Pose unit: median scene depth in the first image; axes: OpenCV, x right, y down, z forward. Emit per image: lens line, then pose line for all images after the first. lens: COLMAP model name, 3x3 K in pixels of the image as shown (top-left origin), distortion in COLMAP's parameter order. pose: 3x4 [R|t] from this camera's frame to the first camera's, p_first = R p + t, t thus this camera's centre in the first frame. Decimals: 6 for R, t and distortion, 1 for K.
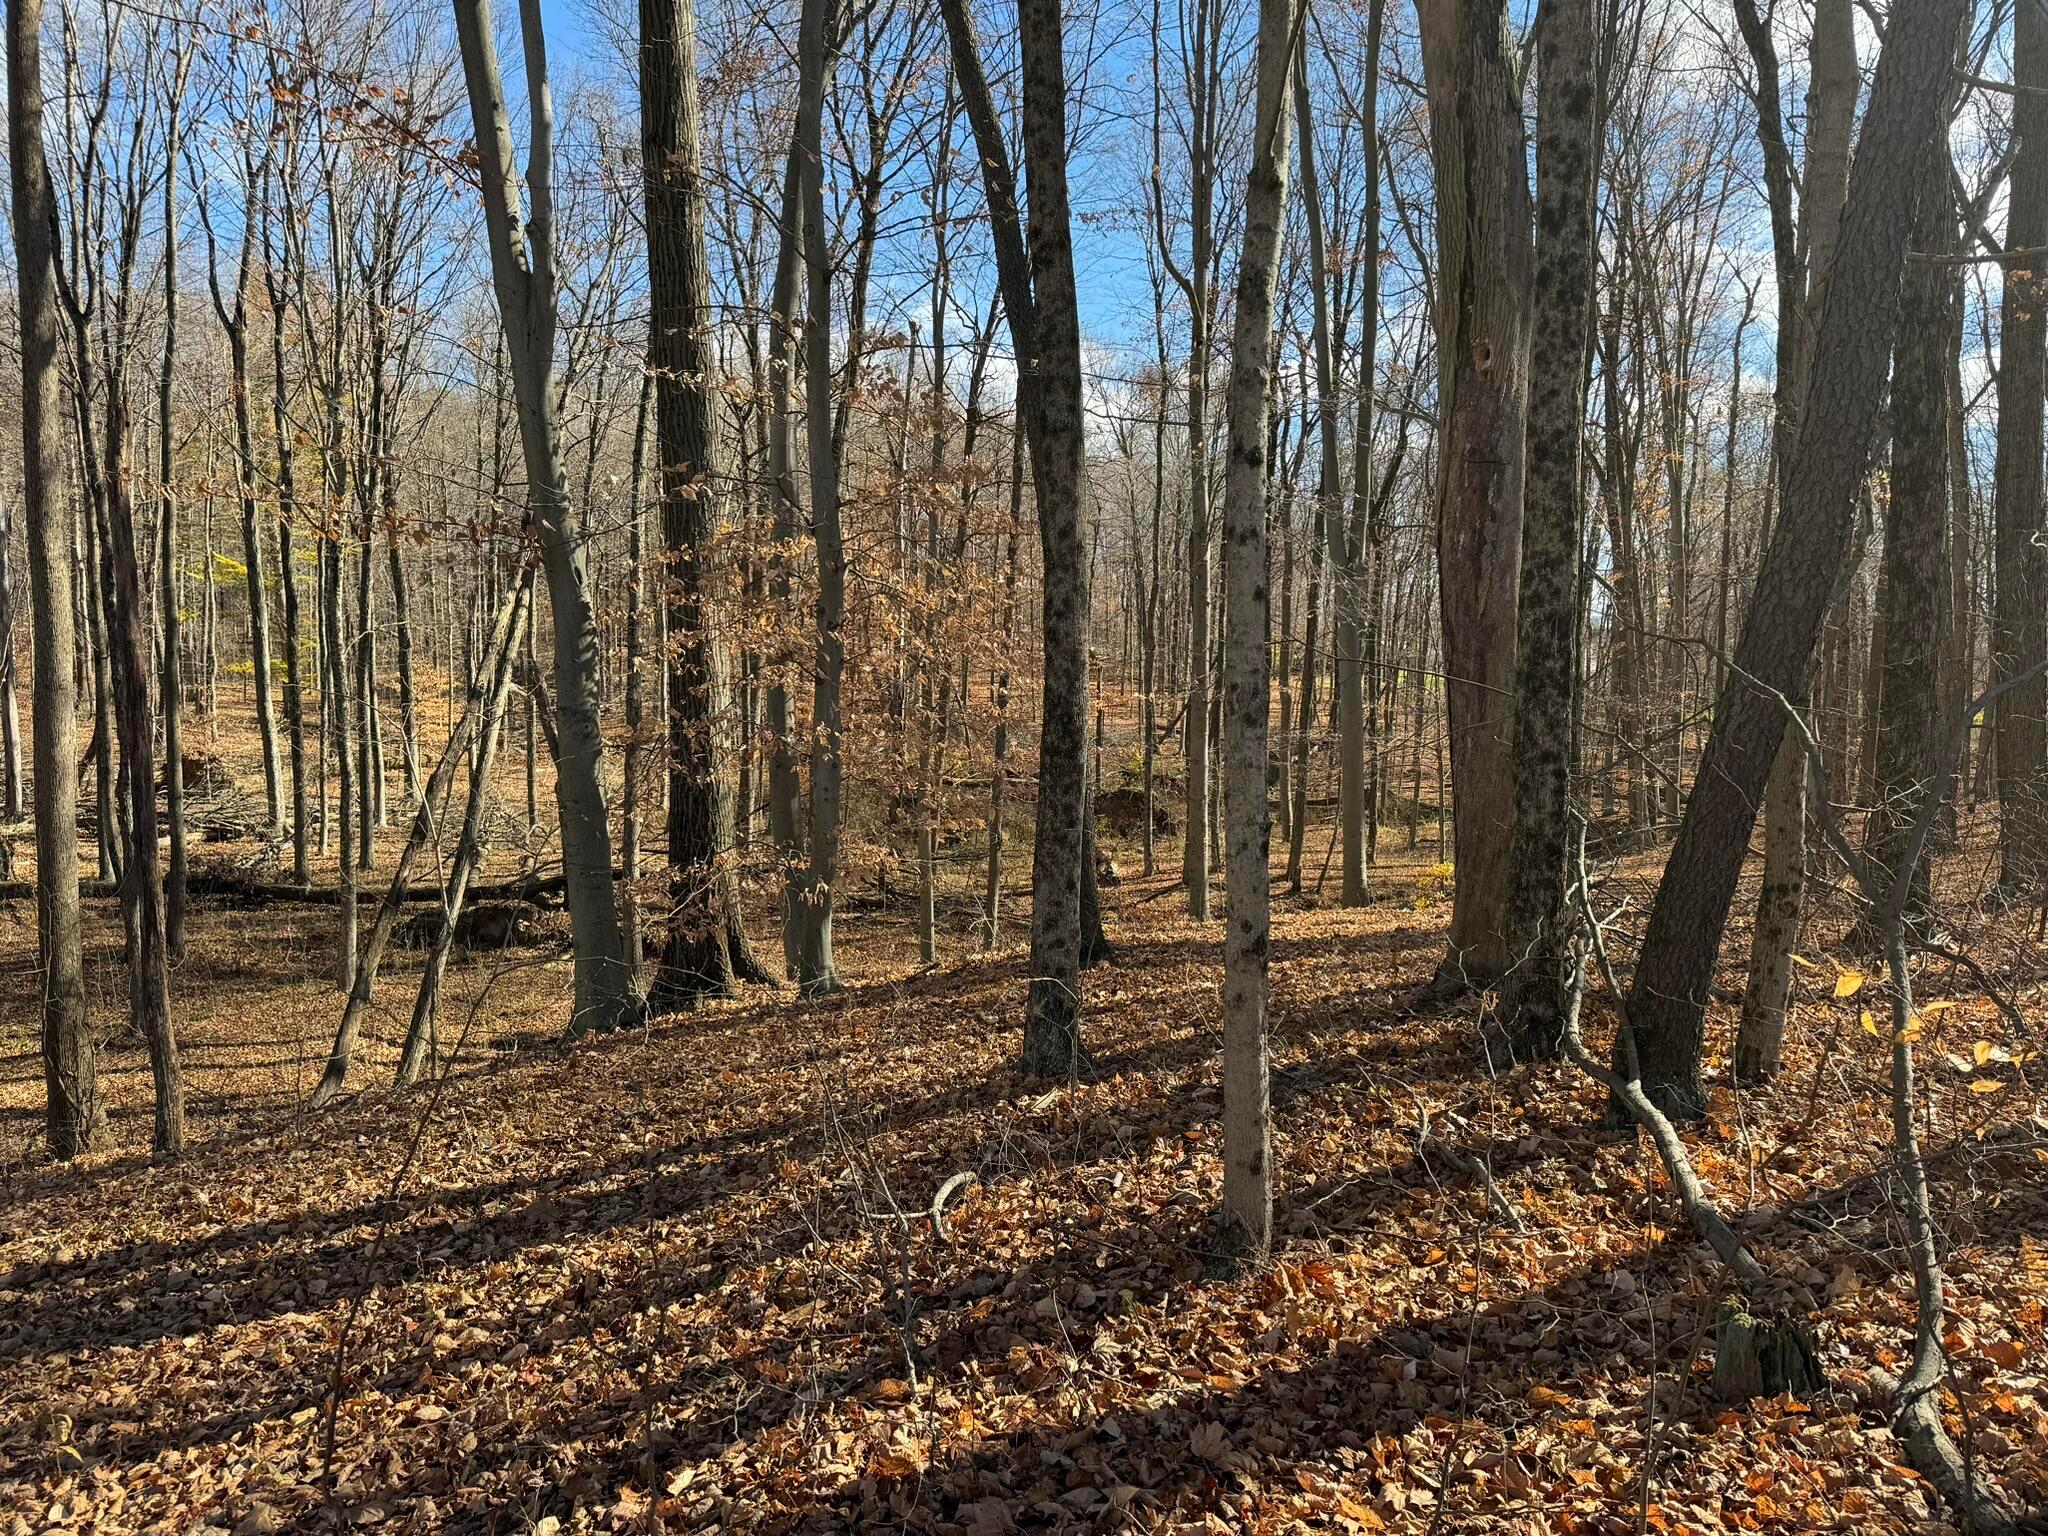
lens RADIAL K [[1429.9, 0, 1029.0], [0, 1429.9, 851.2], [0, 0, 1]] dist [0.004135, -0.079859]
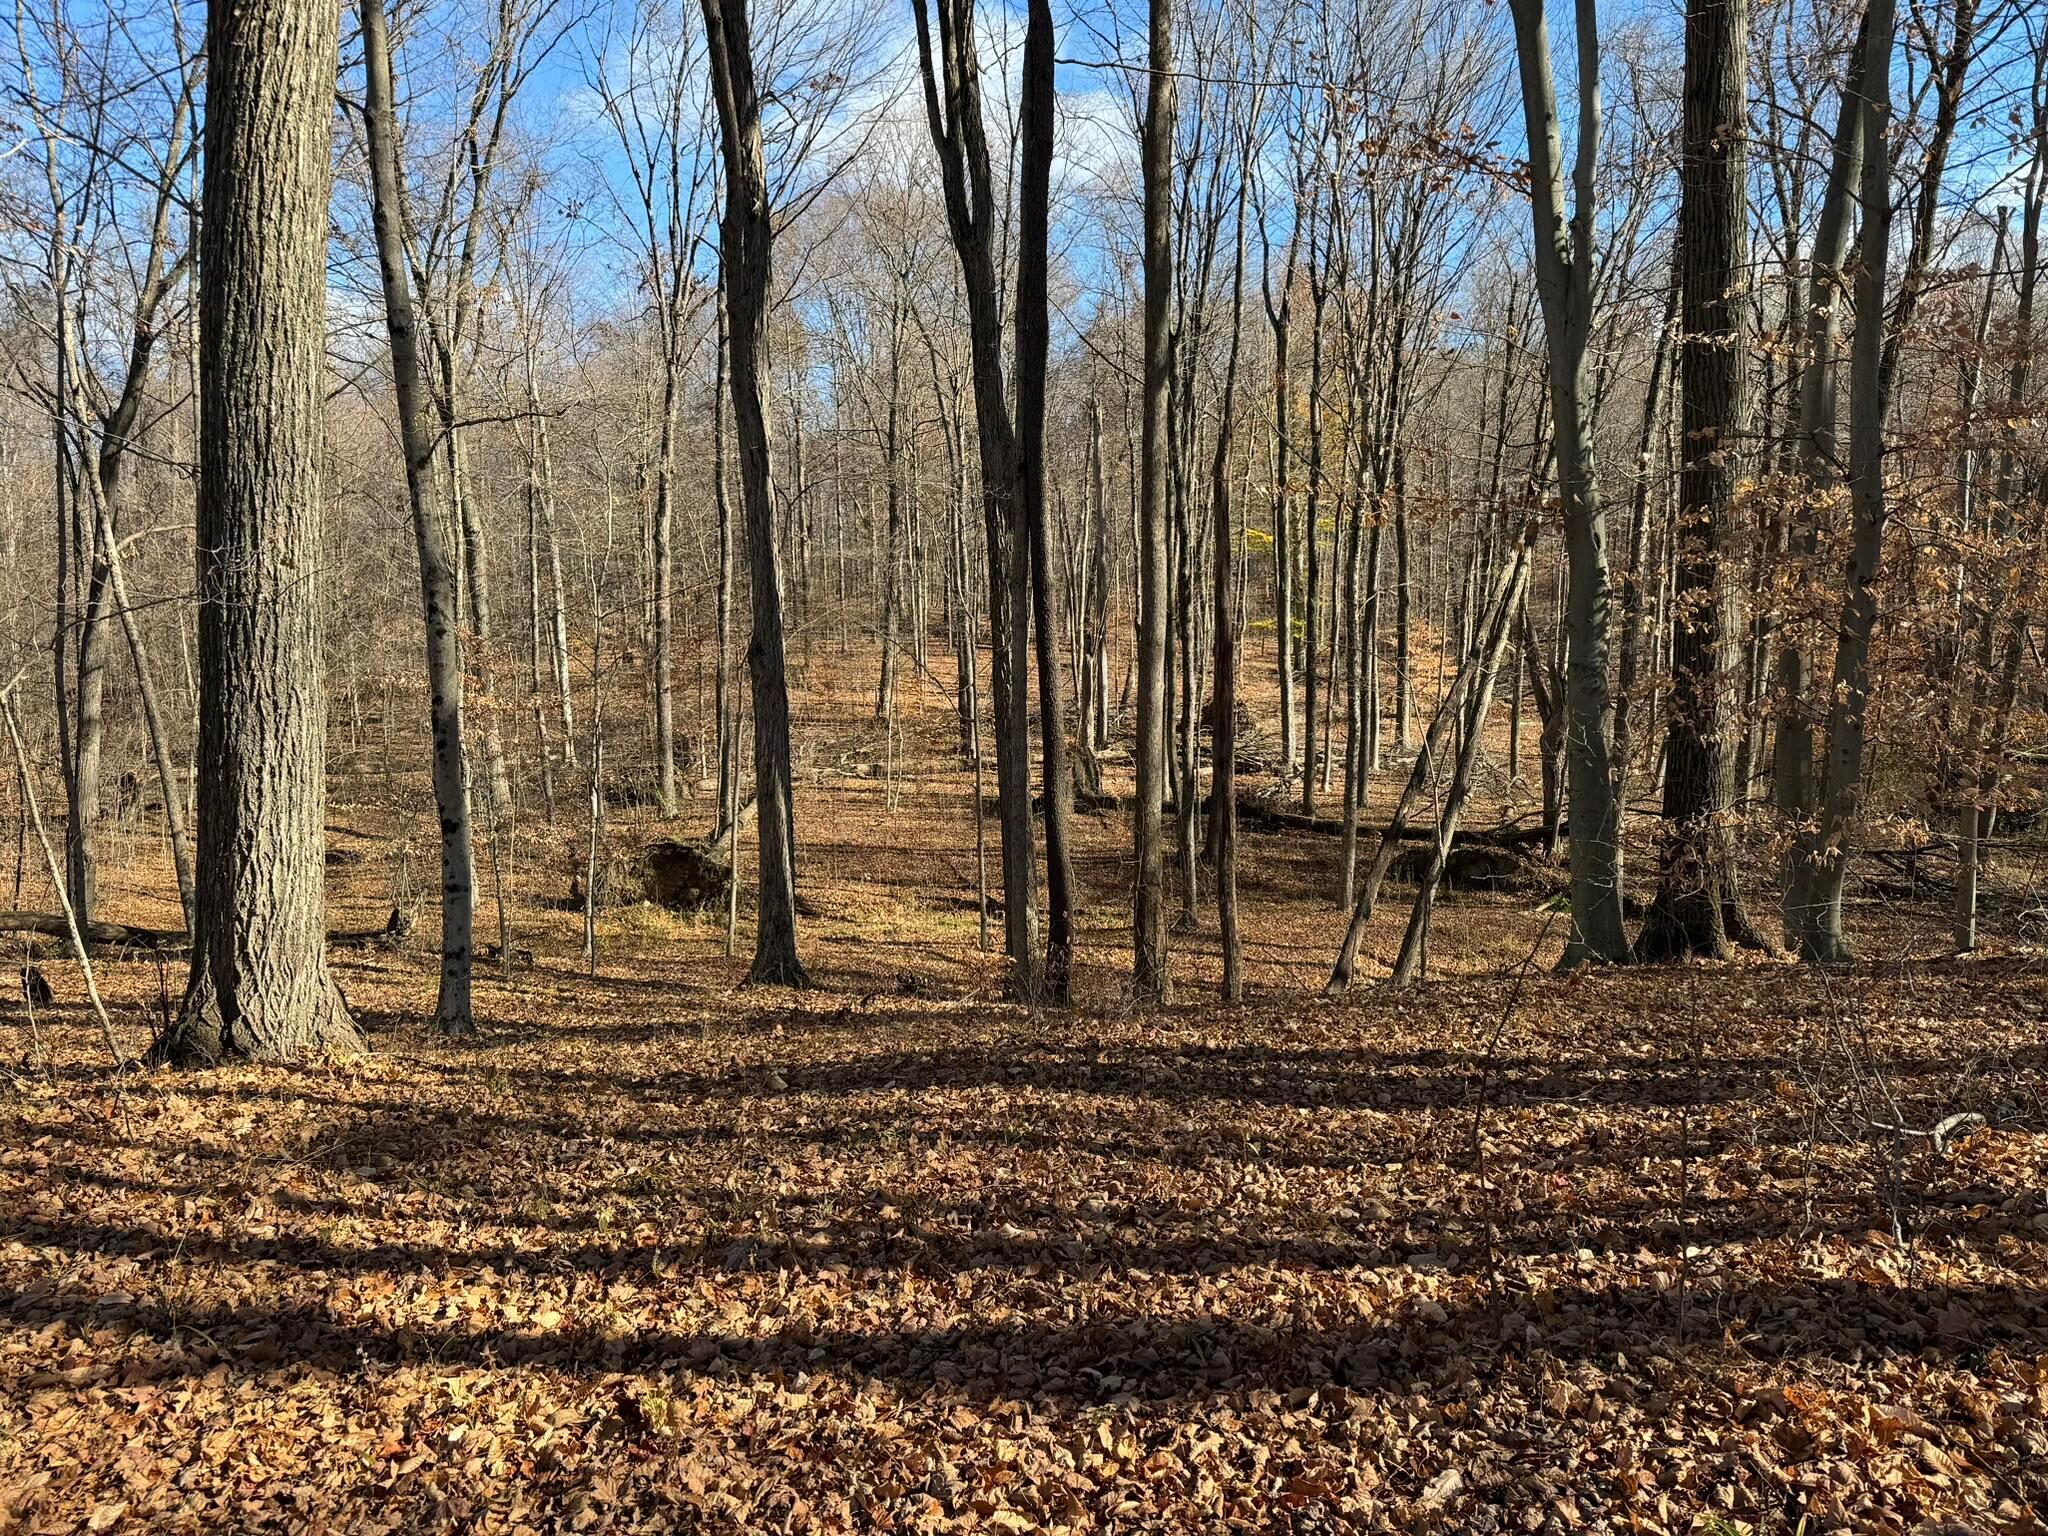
lens RADIAL K [[1516.4, 0, 1024.0], [0, 1516.4, 768.0], [0, 0, 1]] dist [0.056934, -0.041177]
pose [[0.806177, 0.054253, -0.589182, 0.018316], [-0.071529, 0.997420, -0.006028, 0.010835], [0.587335, 0.047004, 0.807978, -0.132578]]
